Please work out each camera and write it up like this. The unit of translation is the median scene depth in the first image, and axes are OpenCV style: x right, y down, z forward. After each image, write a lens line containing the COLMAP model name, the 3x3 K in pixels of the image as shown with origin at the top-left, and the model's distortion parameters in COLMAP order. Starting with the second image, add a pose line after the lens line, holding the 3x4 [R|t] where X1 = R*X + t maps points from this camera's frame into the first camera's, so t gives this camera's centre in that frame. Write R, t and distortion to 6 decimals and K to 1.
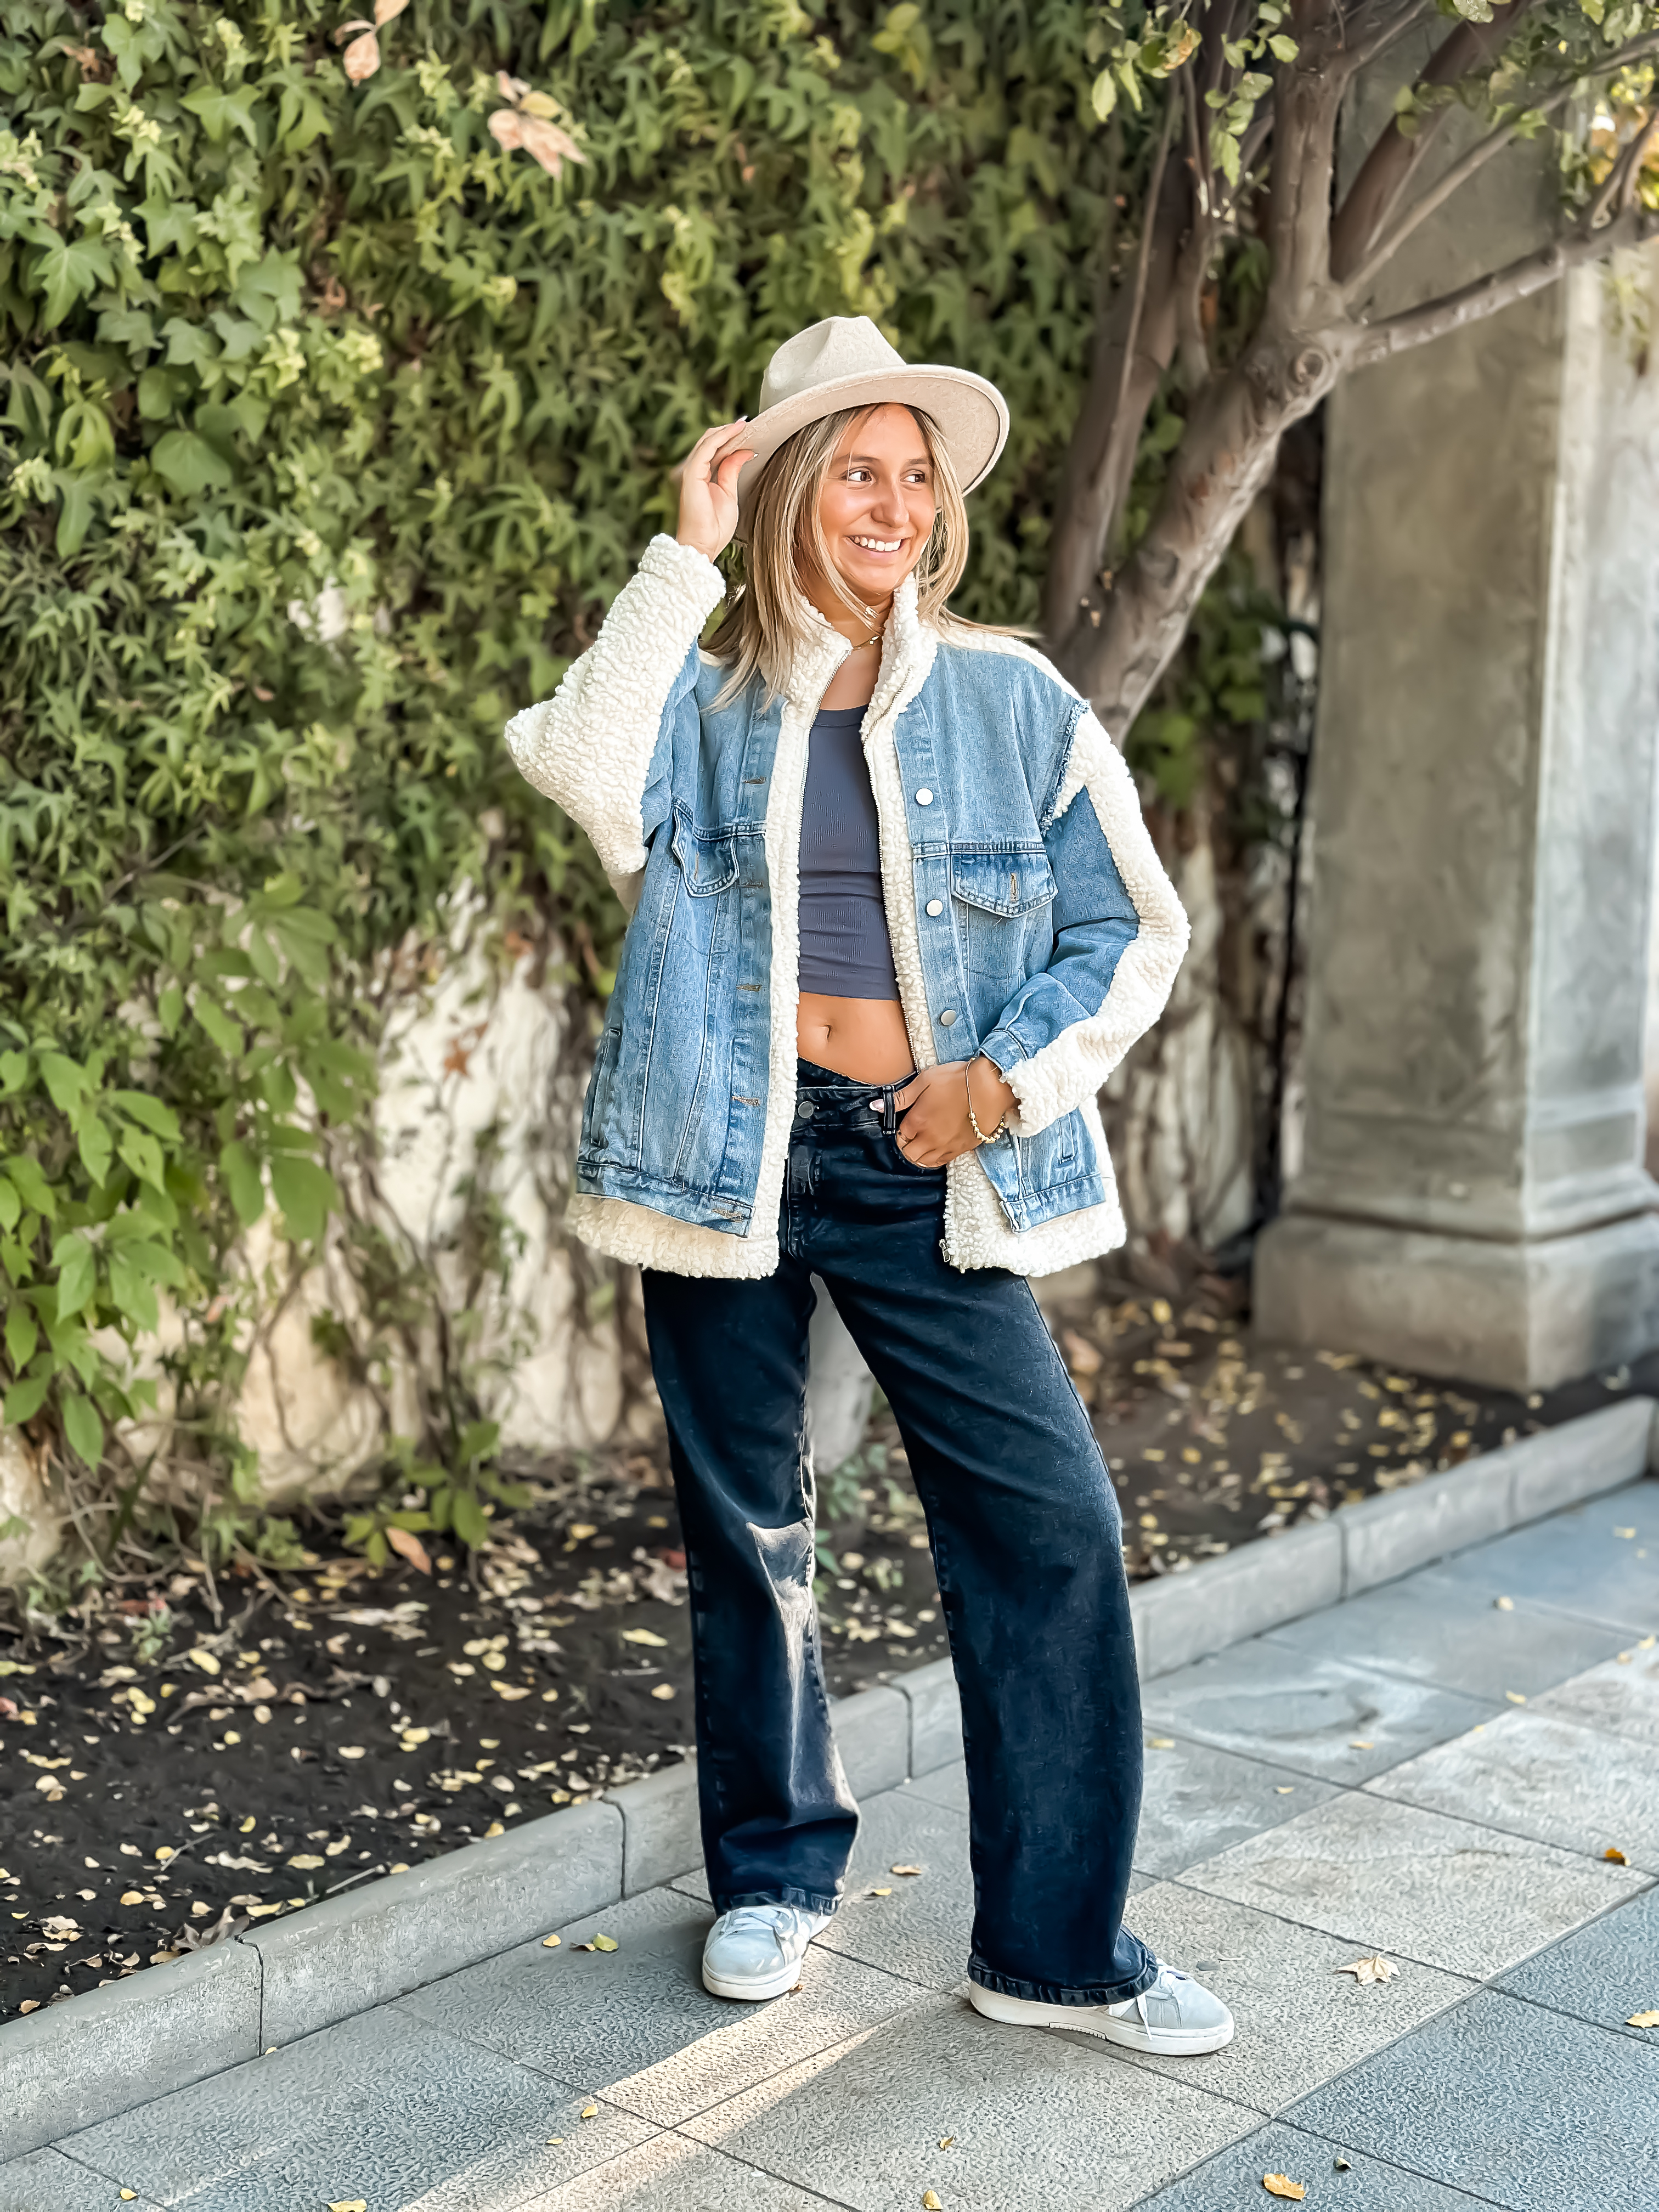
lens RADIAL K [[3092.4, 0, 808.5], [0, 3092.4, 1121.4], [0, 0, 1]] dist [0.181604, -0.306510]
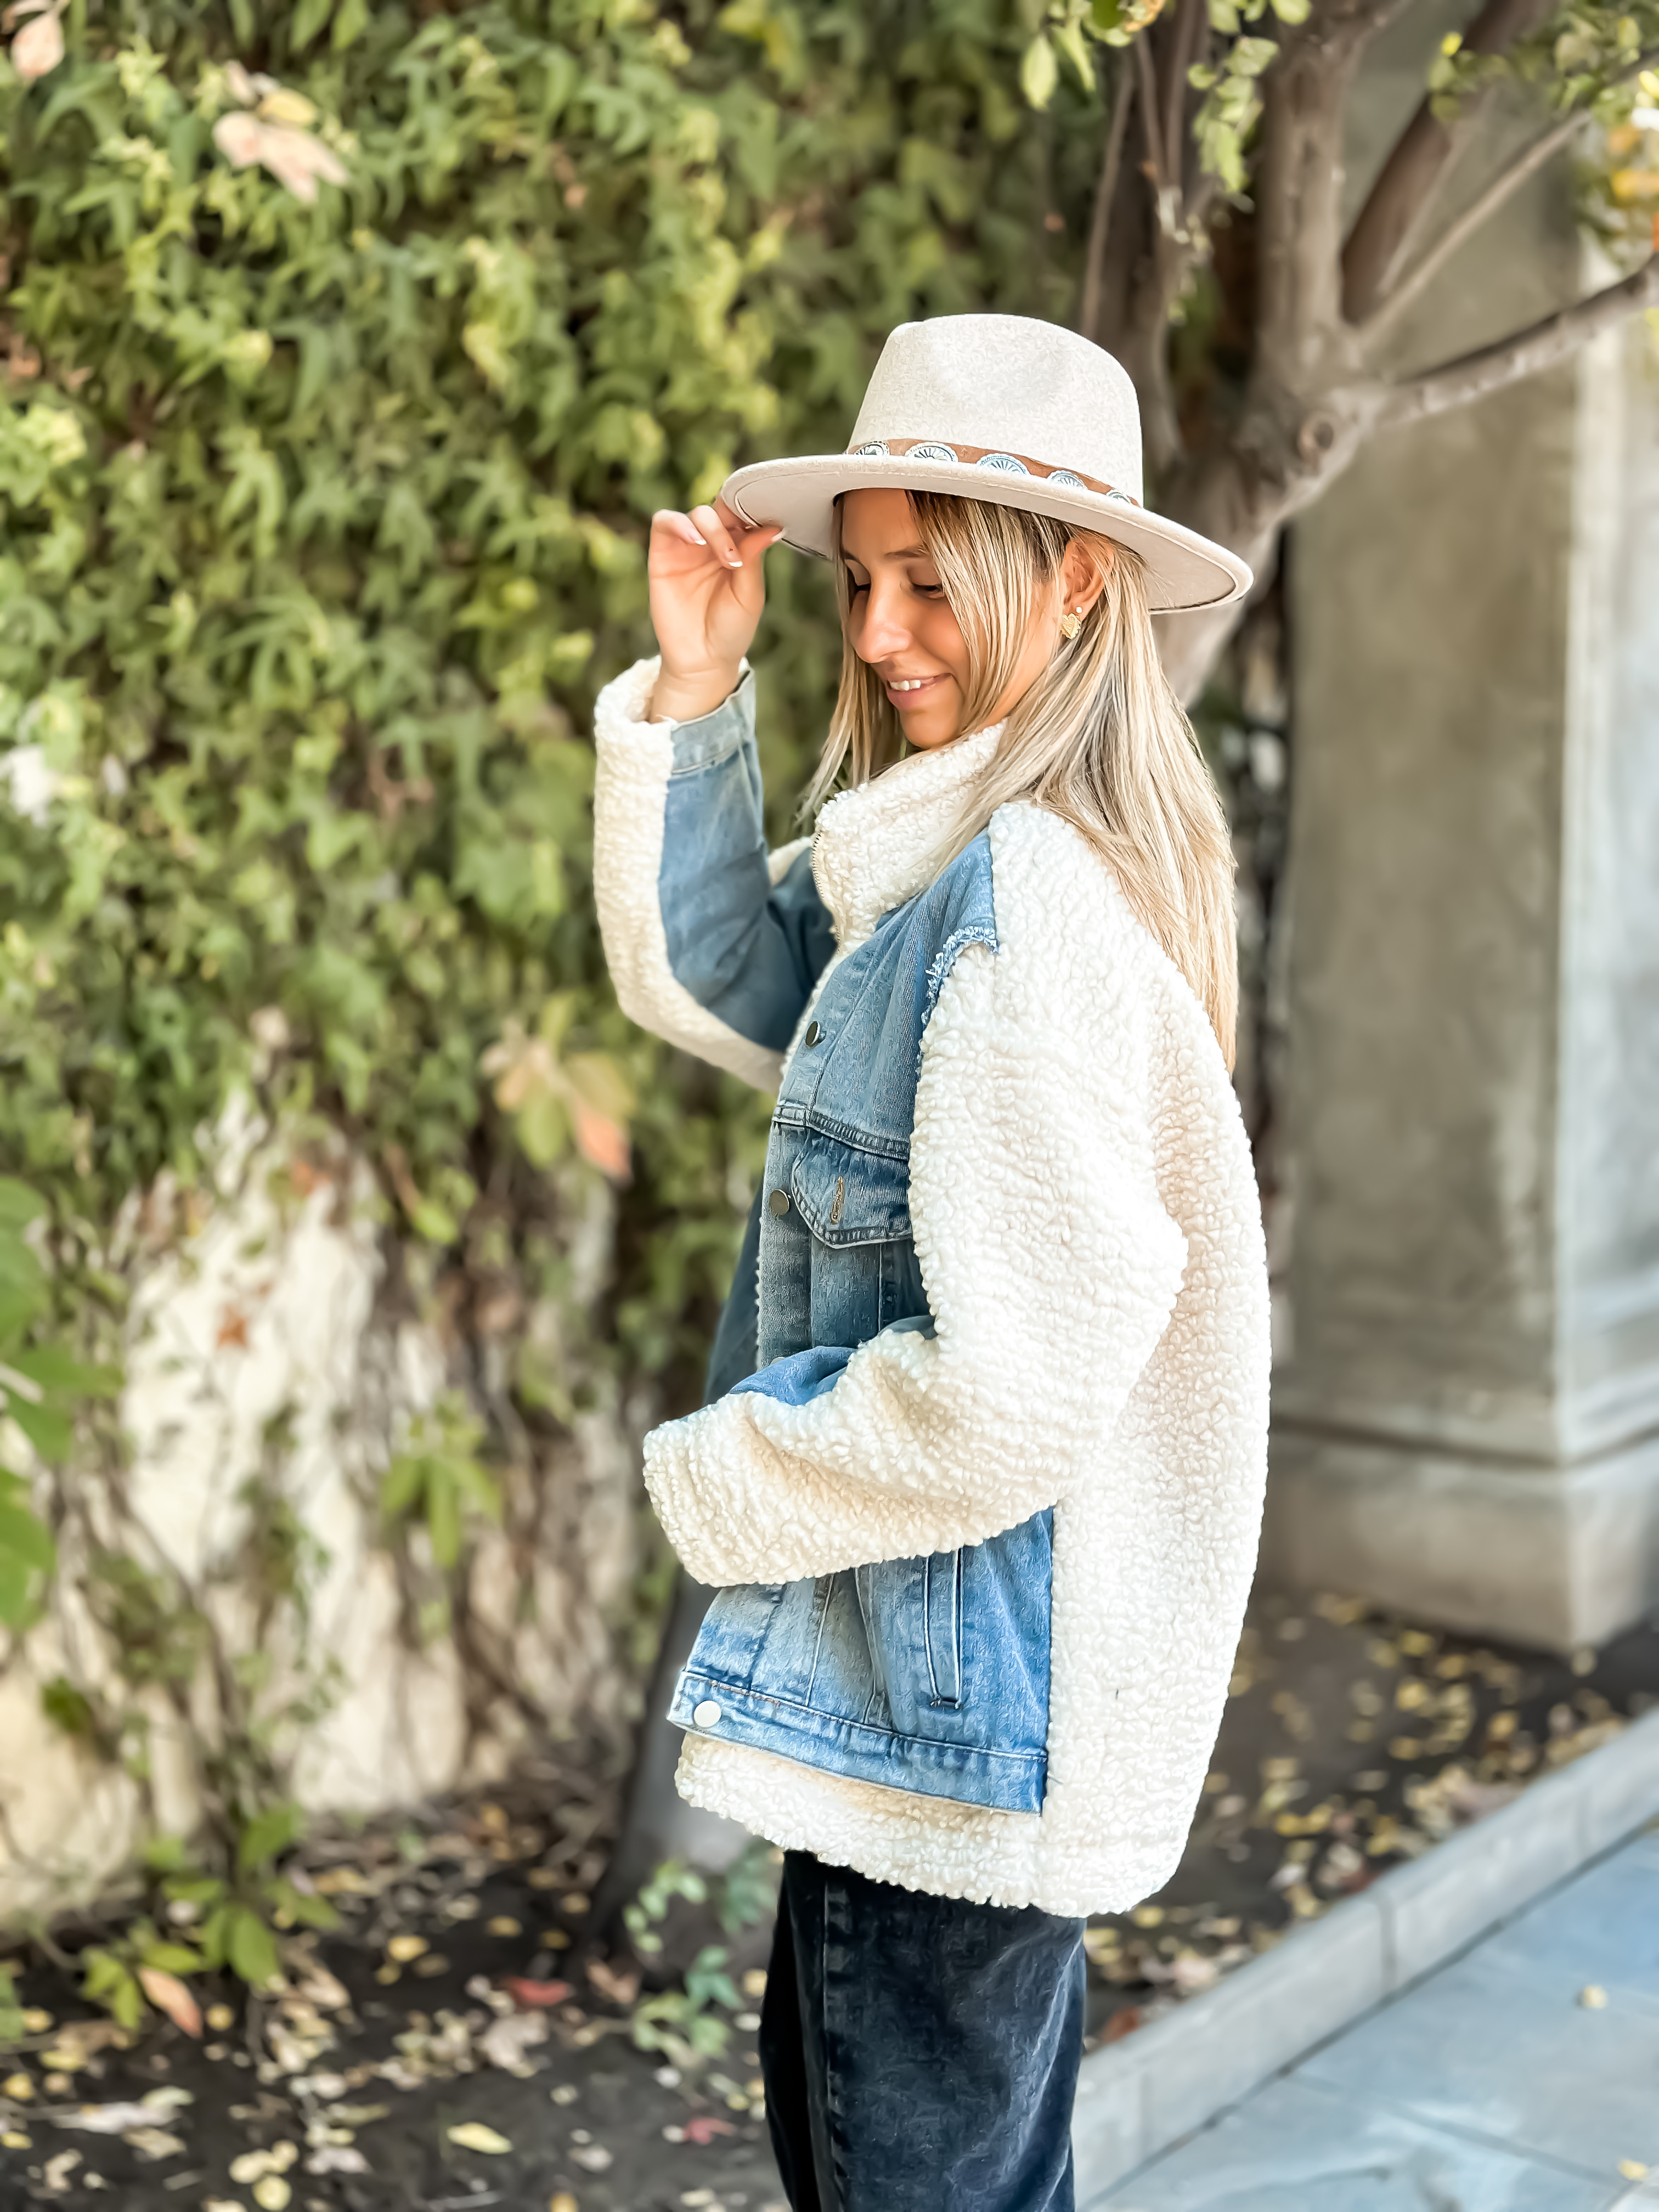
lens RADIAL K [[3076.8, 0, 849.6], [0, 3076.8, 1123.5], [0, 0, 1]] dist [0.200929, -0.450211]
pose [[0.998783, -0.028627, 0.040162, 0.011635], [0.029039, 0.999531, -0.009712, -0.061263], [-0.039865, 0.010867, 0.999146, 0.220423]]
